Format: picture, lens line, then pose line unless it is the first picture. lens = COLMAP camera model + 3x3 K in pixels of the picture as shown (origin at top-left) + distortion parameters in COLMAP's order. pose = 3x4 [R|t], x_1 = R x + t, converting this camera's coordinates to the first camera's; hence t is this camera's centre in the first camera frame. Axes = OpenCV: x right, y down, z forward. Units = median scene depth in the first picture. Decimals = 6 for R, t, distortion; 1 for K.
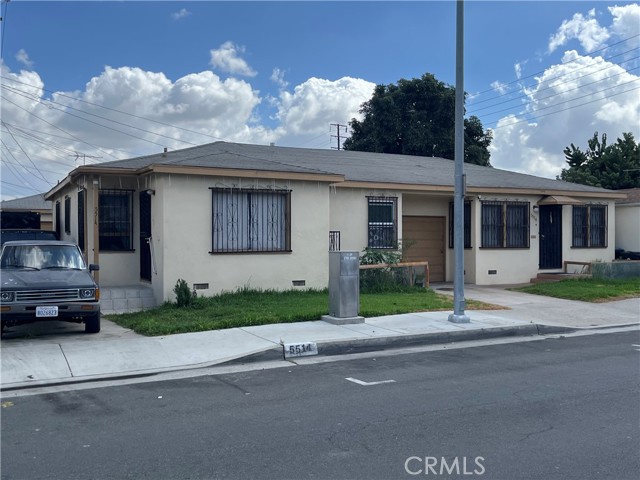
lens RADIAL K [[612.3, 0, 320.0], [0, 612.3, 240.0], [0, 0, 1]] dist [0.095388, -0.108818]
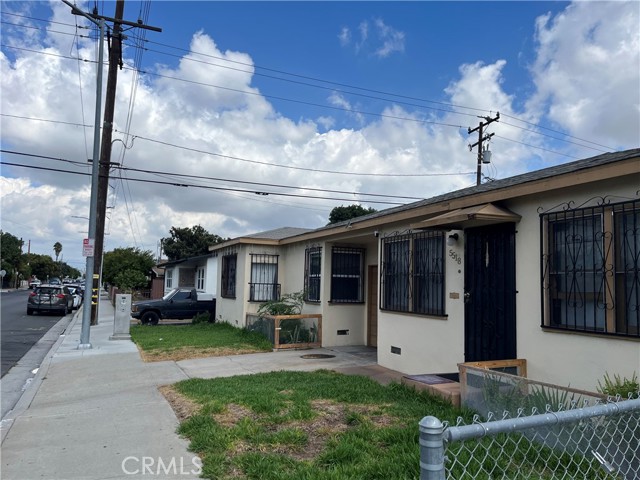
lens RADIAL K [[482.3, 0, 320.0], [0, 482.3, 240.0], [0, 0, 1]] dist [0.039909, -0.003095]
pose [[-0.054376, -0.096184, -0.993877, 0.846562], [-0.030780, 0.995038, -0.094612, -0.010746], [0.998046, 0.025447, -0.057066, 1.032342]]
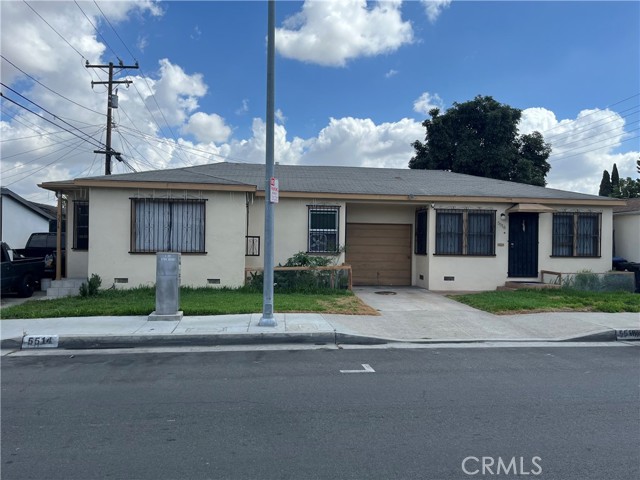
lens RADIAL K [[482.3, 0, 320.0], [0, 482.3, 240.0], [0, 0, 1]] dist [0.039909, -0.003095]
pose [[0.941338, 0.012016, -0.337250, 0.378309], [-0.016480, 0.999810, -0.010376, -0.000006], [0.337062, 0.015325, 0.941358, 0.184845]]
